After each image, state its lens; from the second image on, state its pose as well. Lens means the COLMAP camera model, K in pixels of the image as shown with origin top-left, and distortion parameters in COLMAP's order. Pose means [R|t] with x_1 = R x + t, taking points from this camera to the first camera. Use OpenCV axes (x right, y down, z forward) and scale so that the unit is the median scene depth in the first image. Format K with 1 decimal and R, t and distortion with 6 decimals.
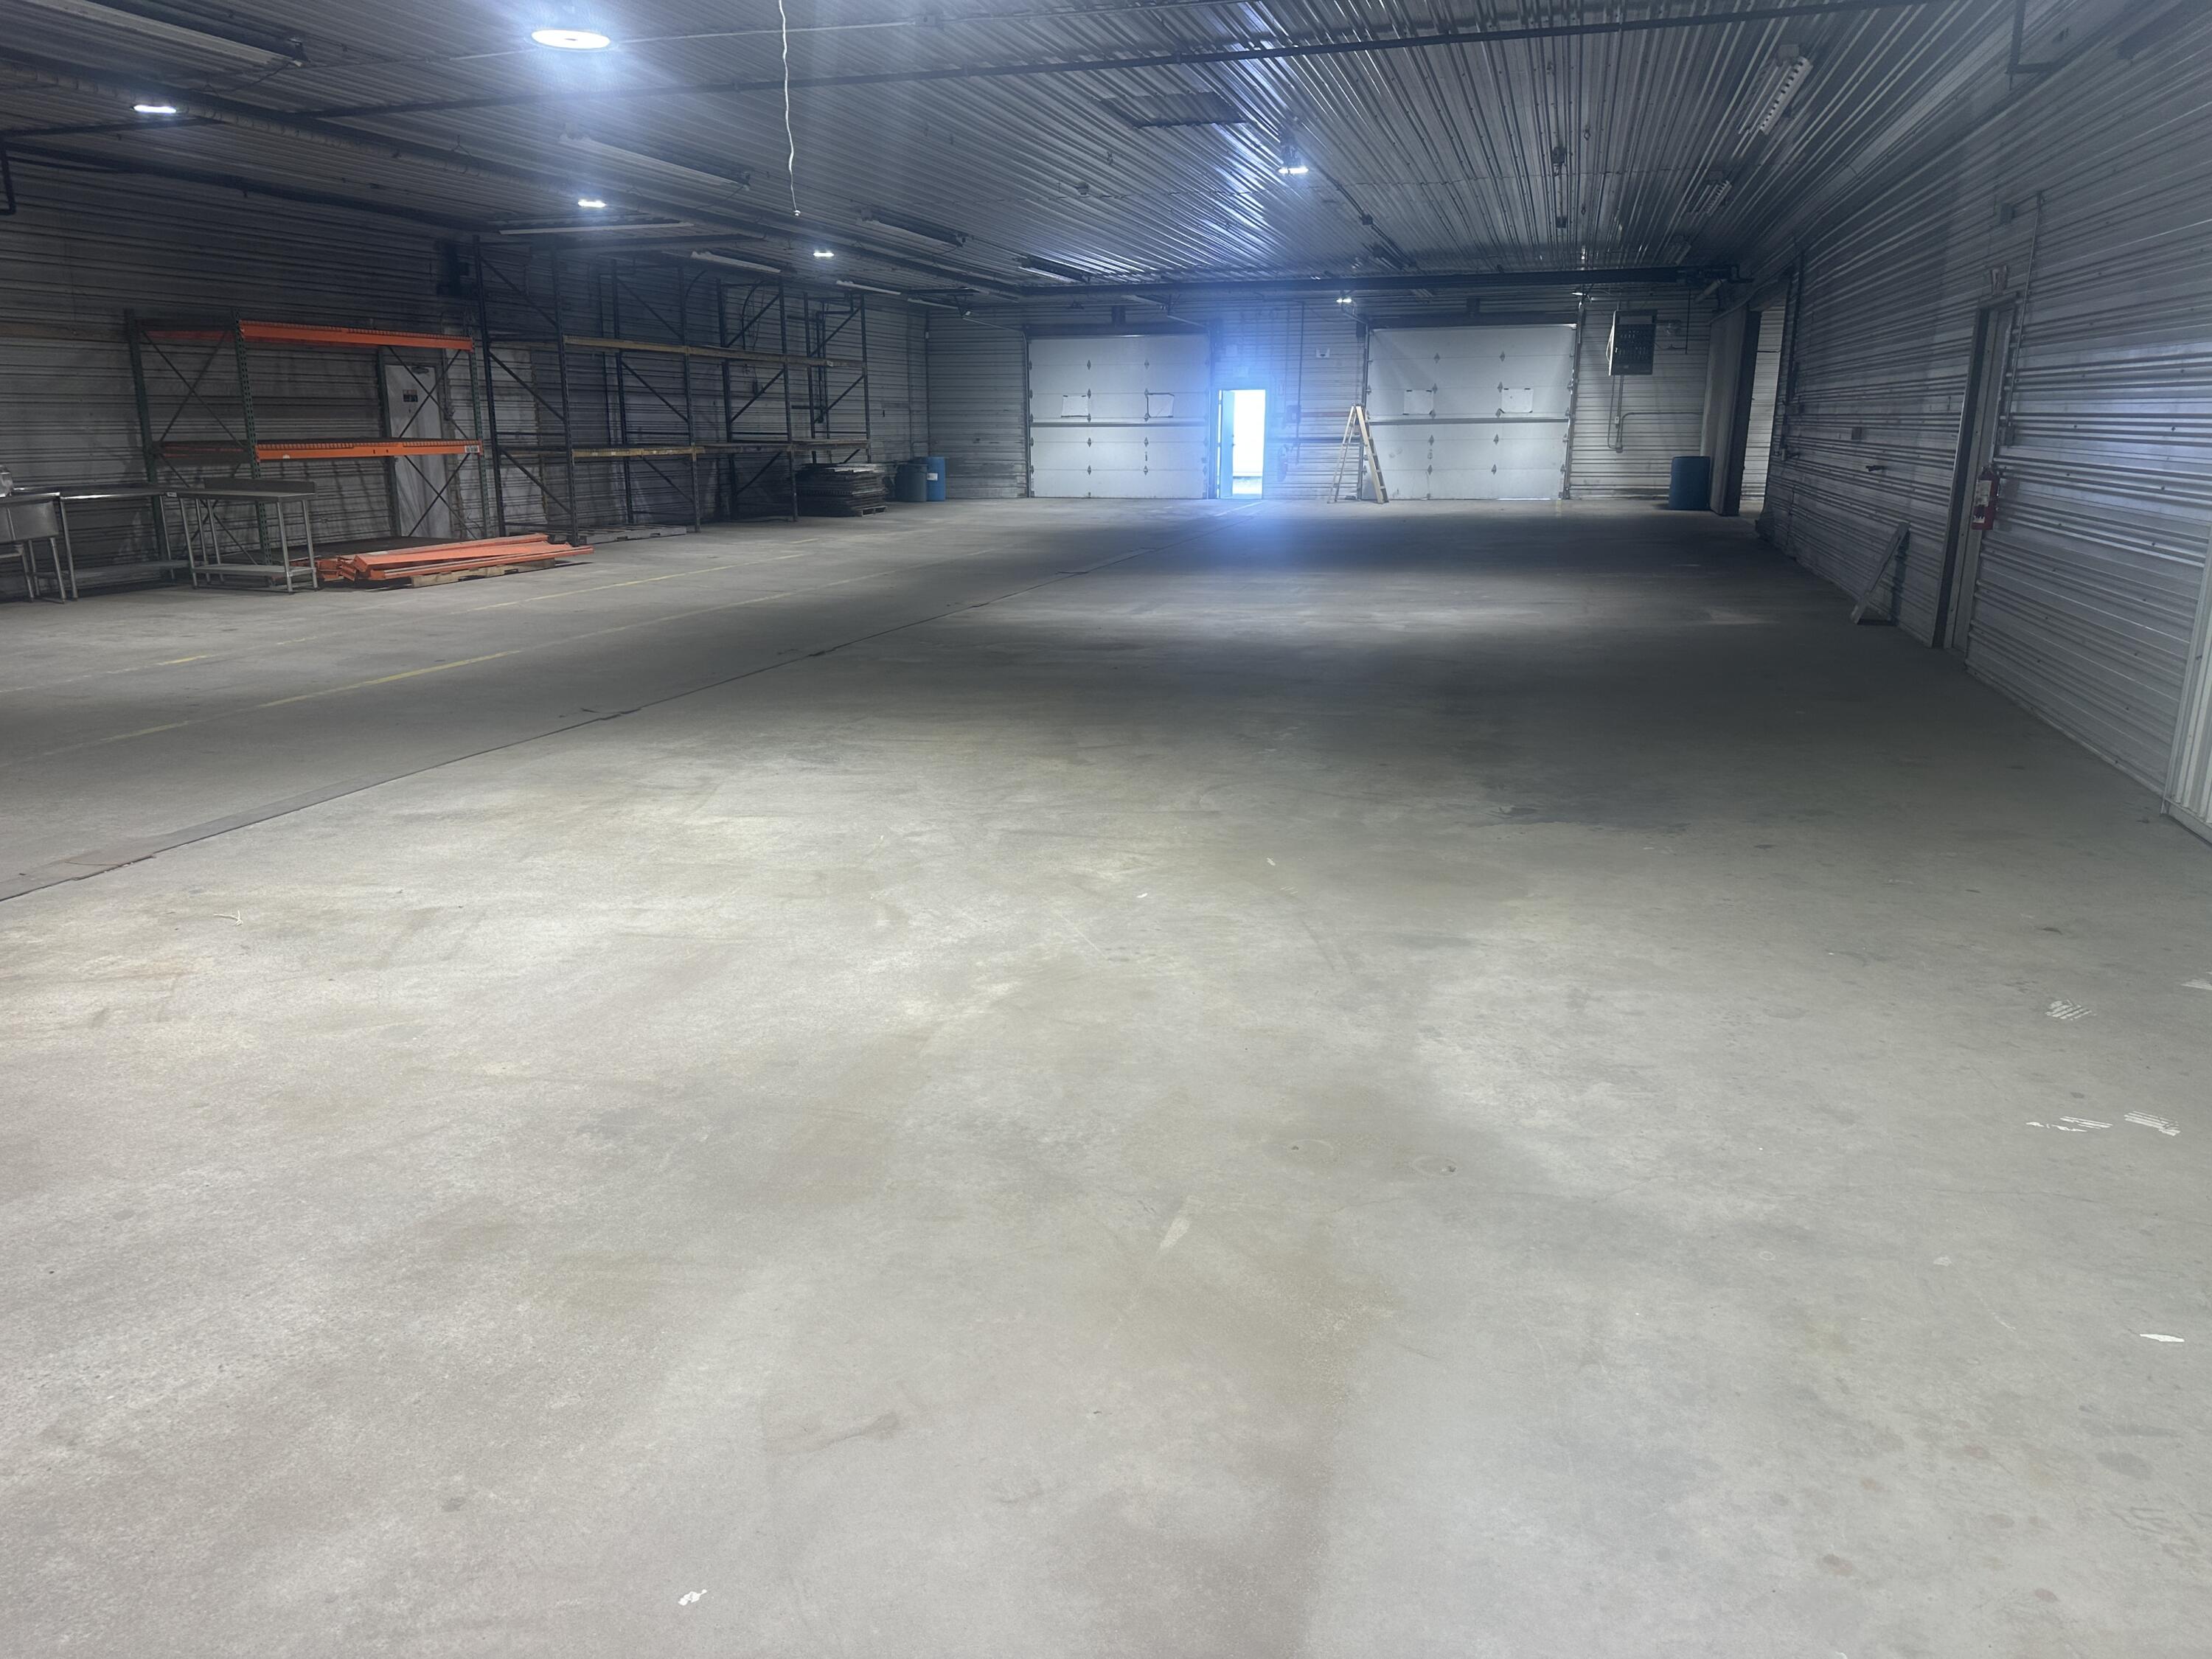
lens RADIAL K [[1550.0, 0, 1123.4], [0, 1550.0, 829.4], [0, 0, 1]] dist [0.083435, -0.102716]
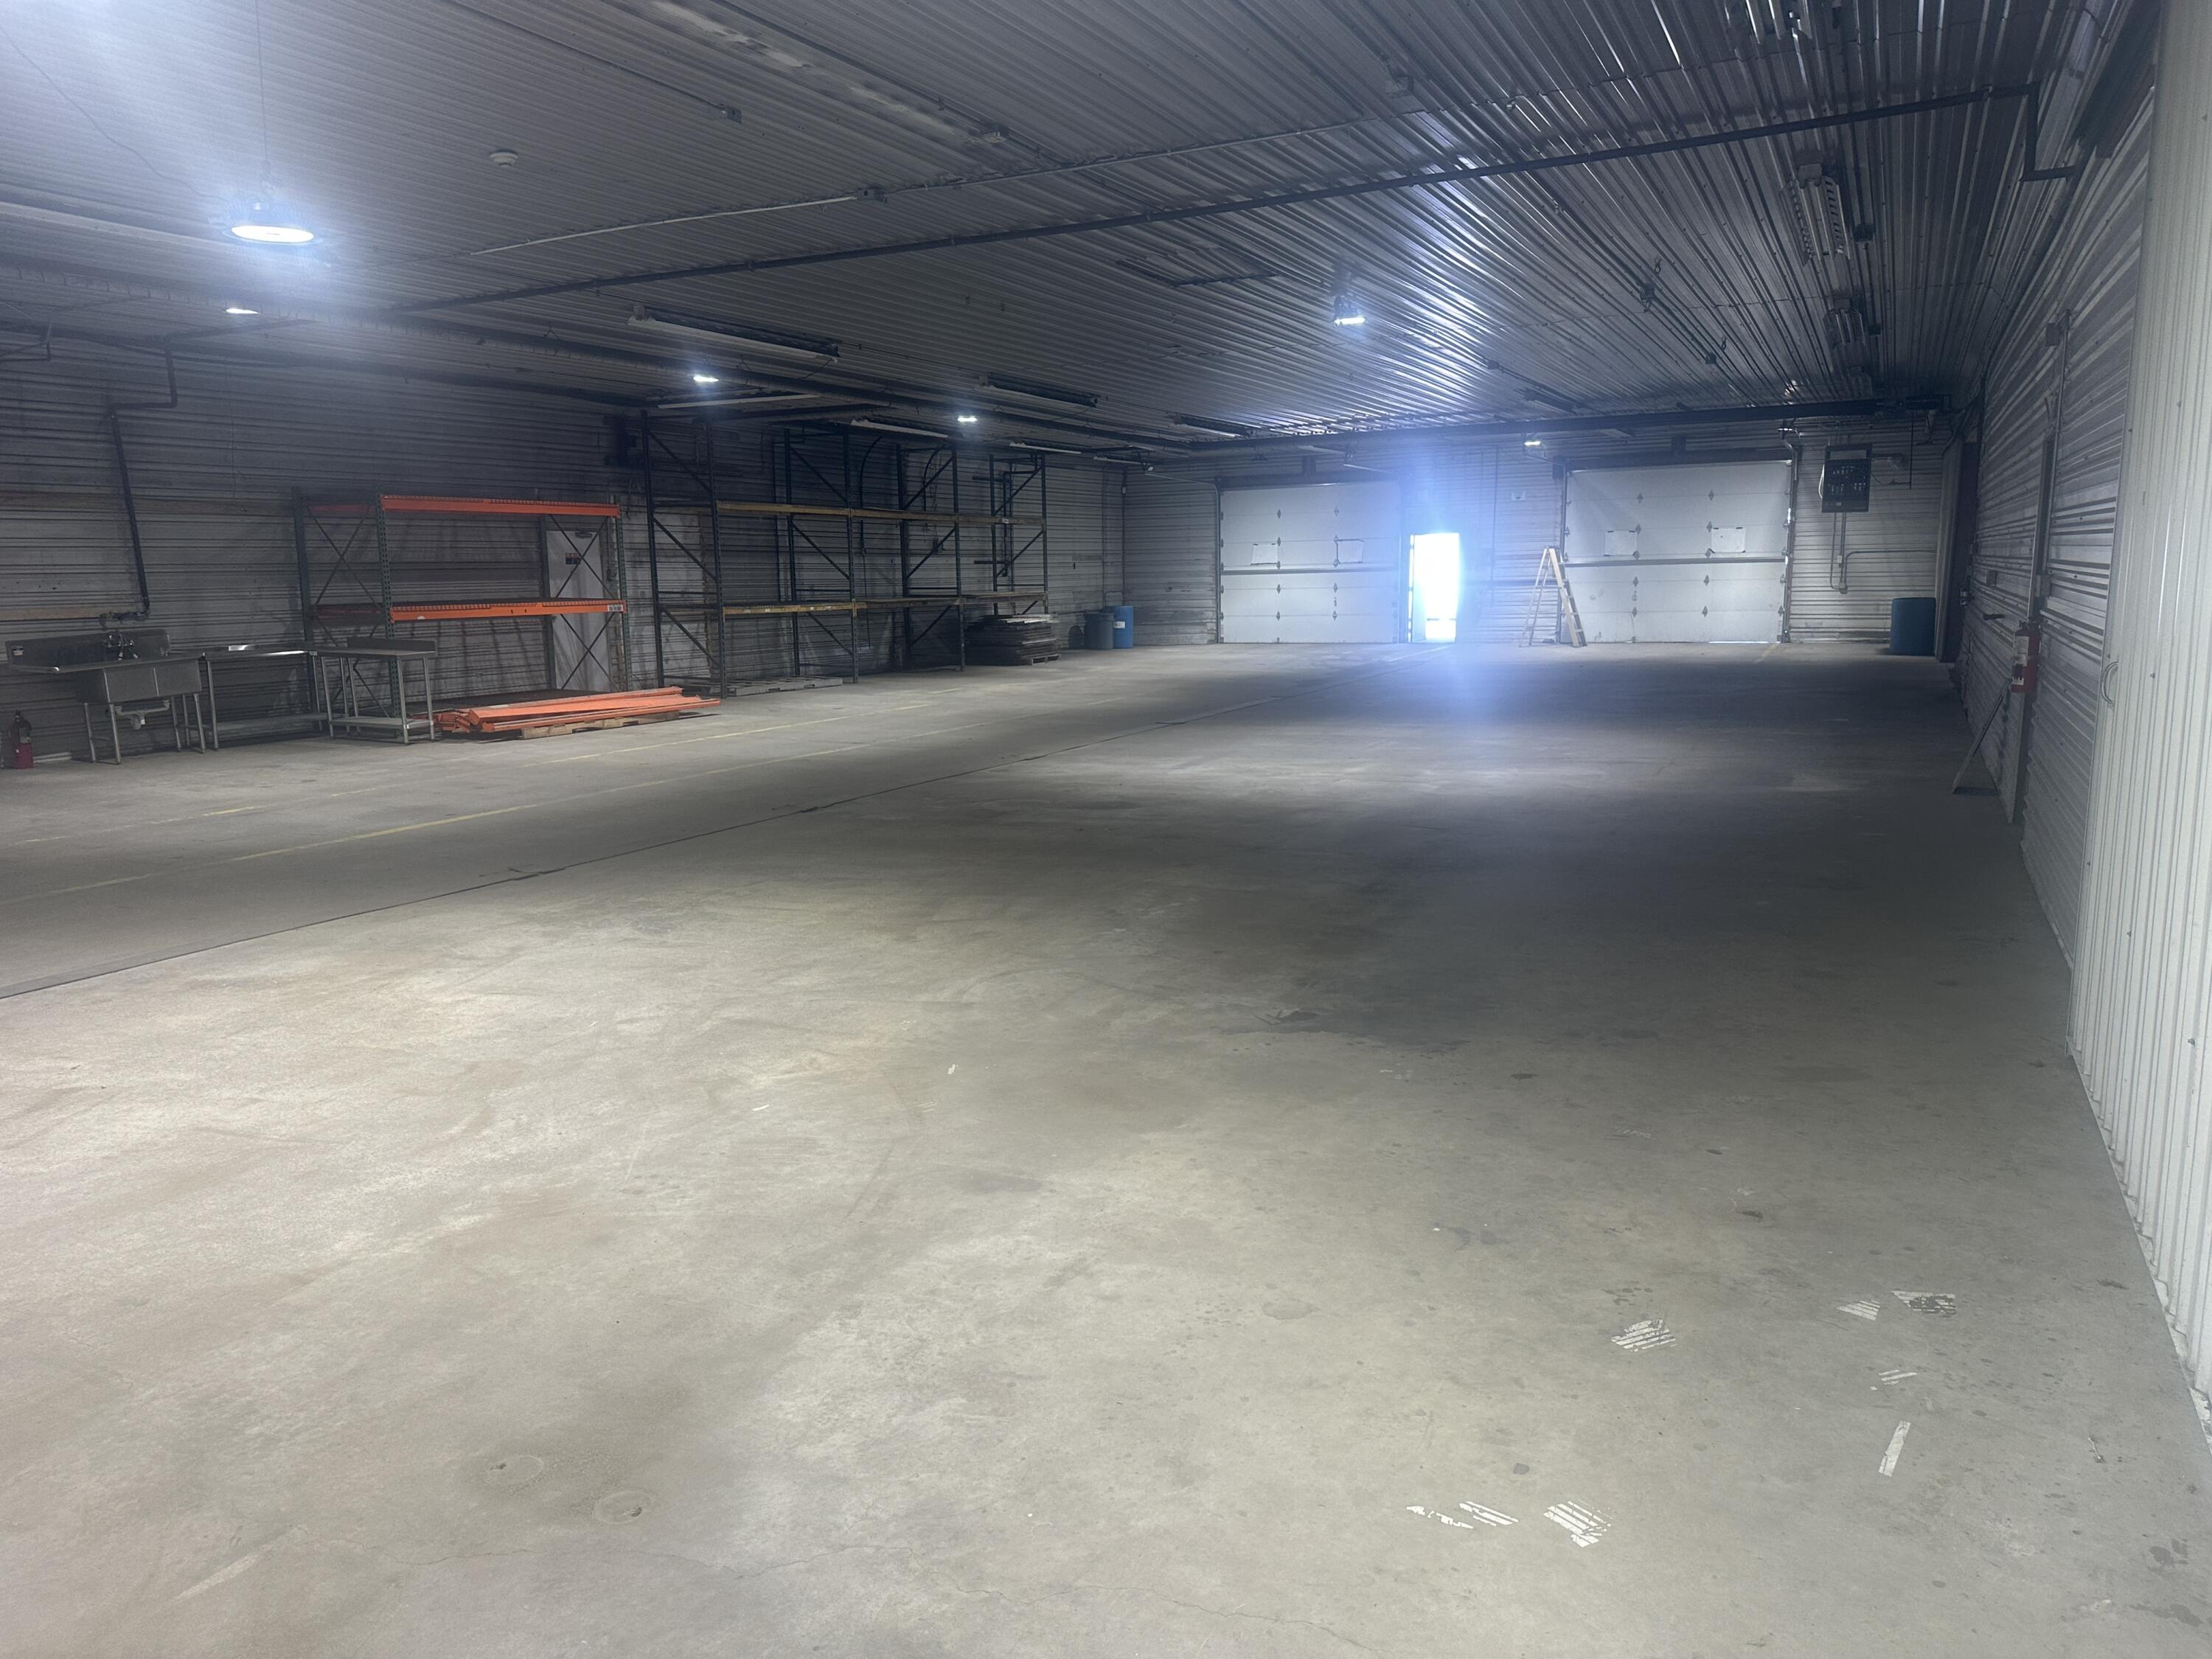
lens RADIAL K [[1550.0, 0, 1109.1], [0, 1550.0, 829.9], [0, 0, 1]] dist [0.083435, -0.102716]
pose [[0.983351, 0.015839, -0.181026, 0.105814], [-0.031668, 0.995887, -0.084887, -0.013530], [0.178937, 0.089206, 0.979808, 0.036802]]
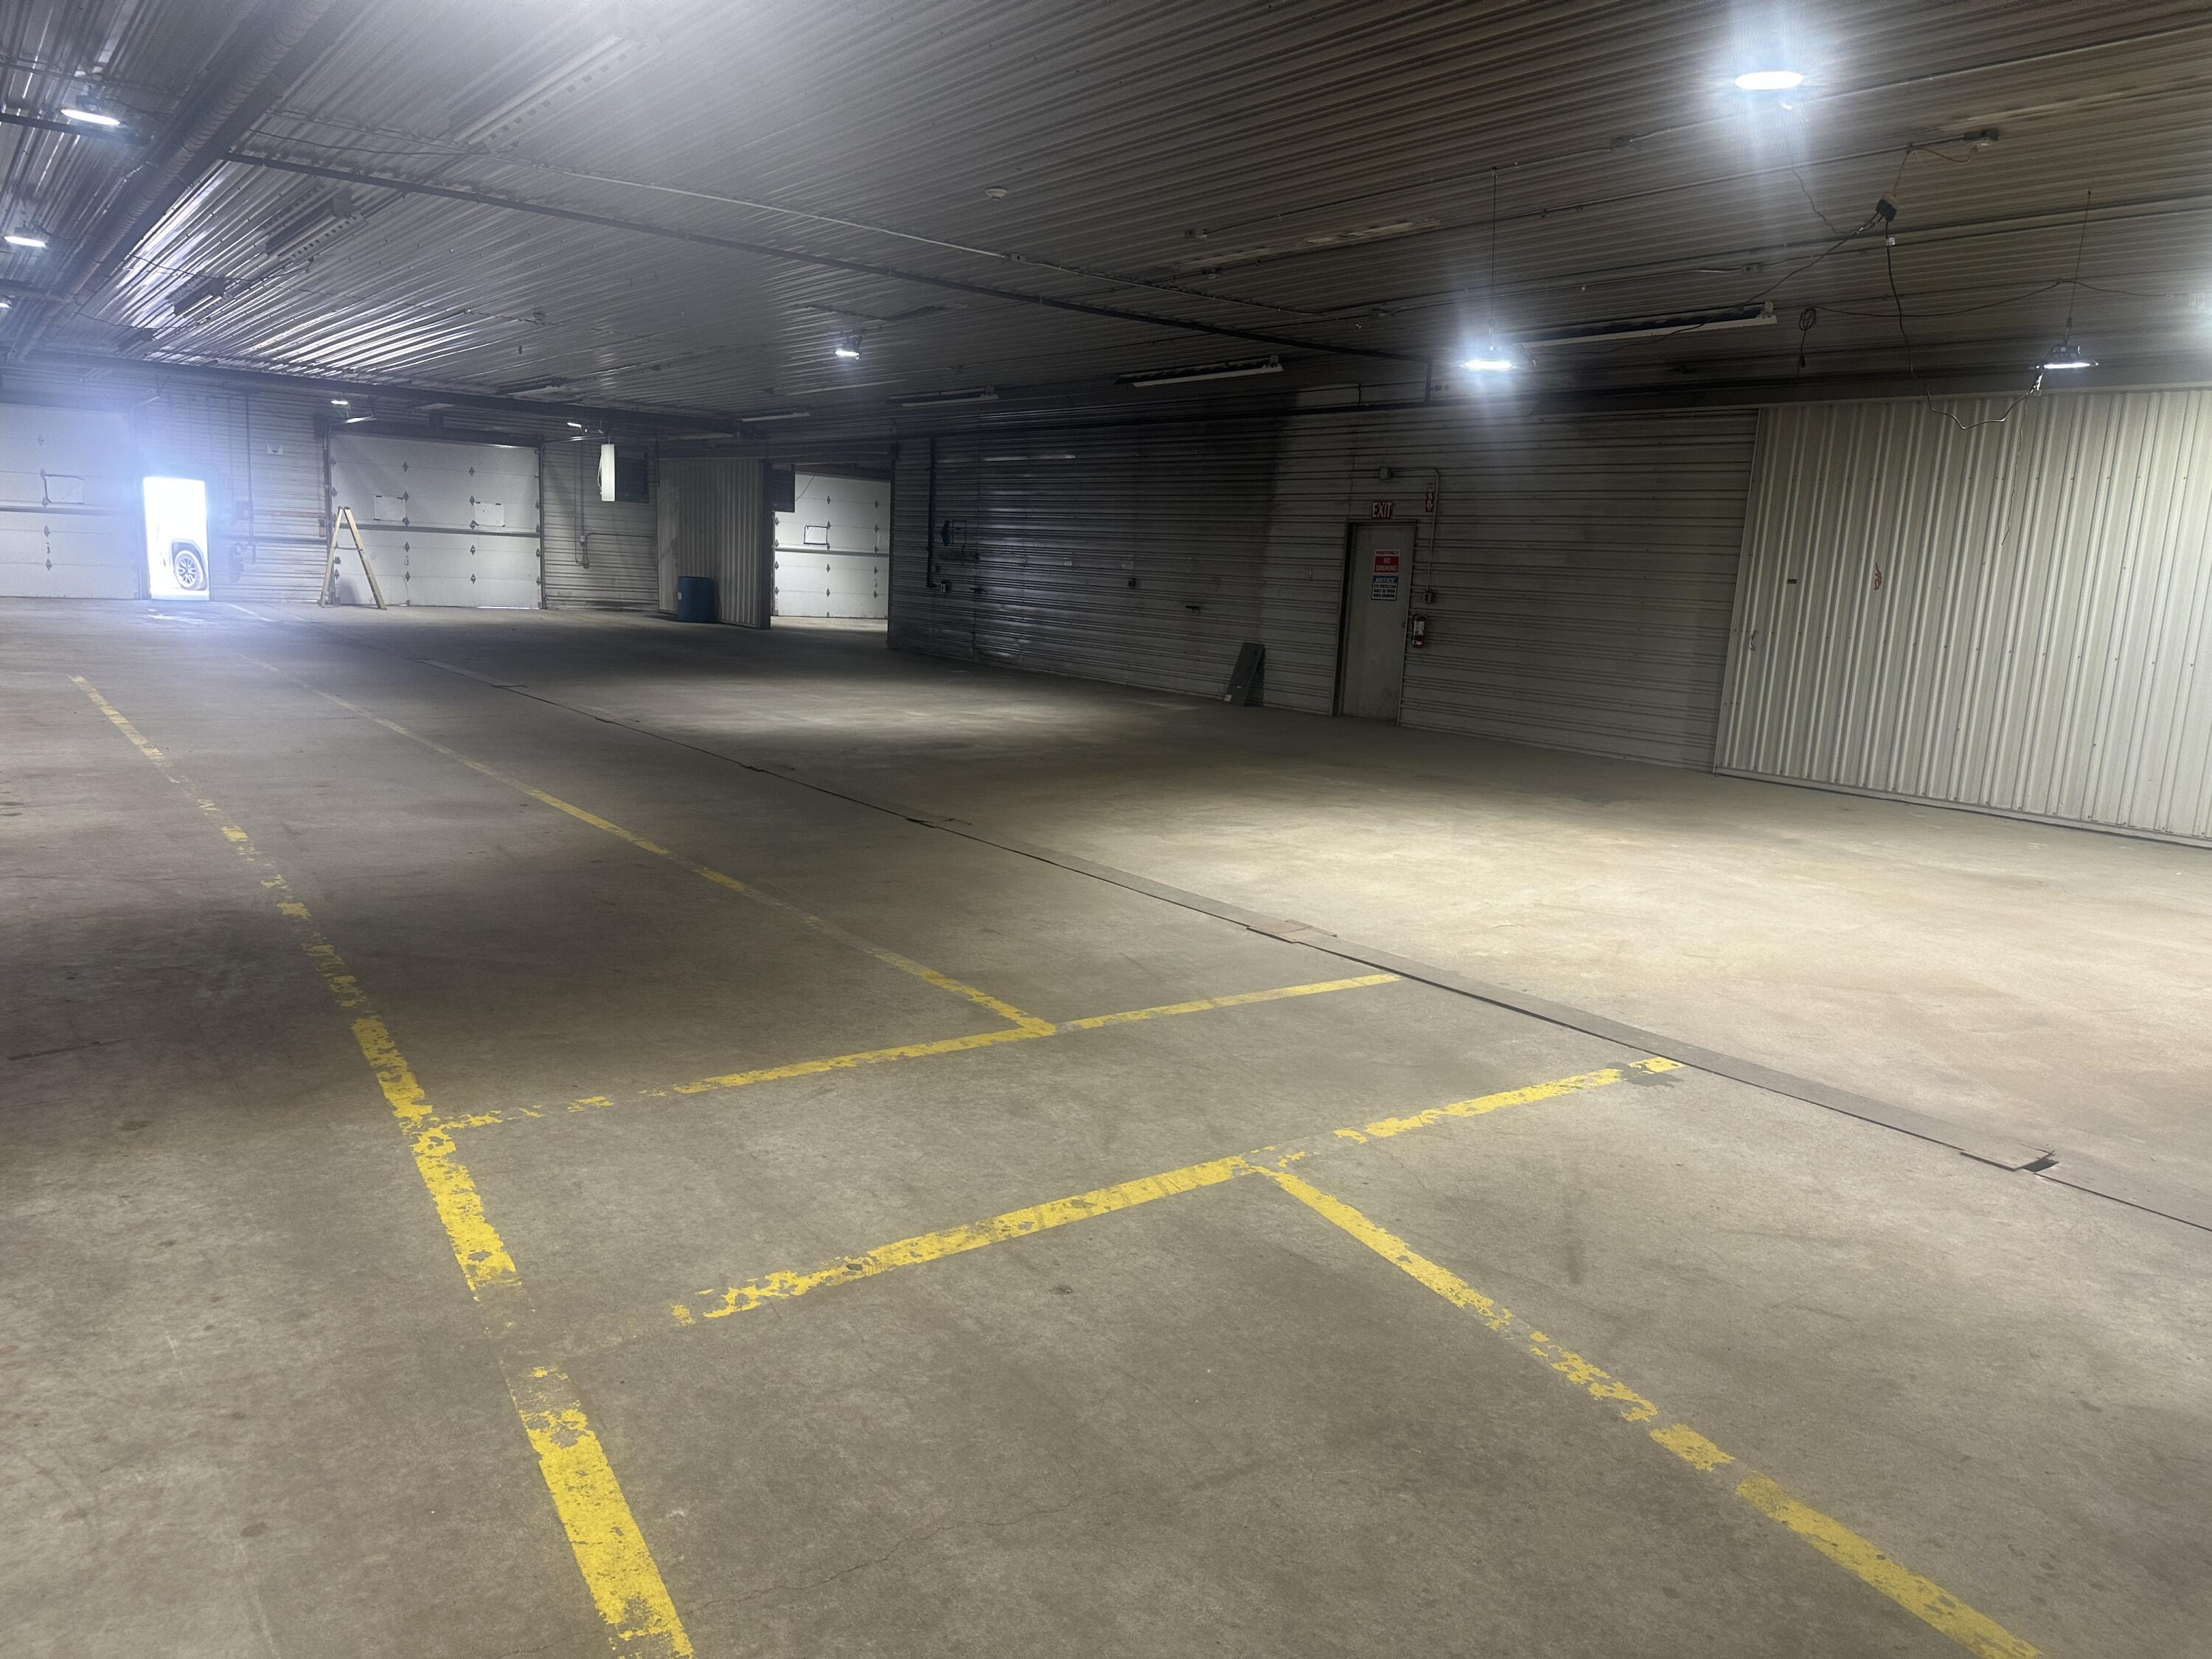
lens RADIAL K [[1550.0, 0, 1122.9], [0, 1550.0, 815.2], [0, 0, 1]] dist [0.083435, -0.102716]
pose [[0.584122, -0.094035, 0.806200, -0.659888], [0.152417, 0.988304, 0.004844, -0.031219], [-0.797227, 0.120049, 0.591623, 0.127902]]
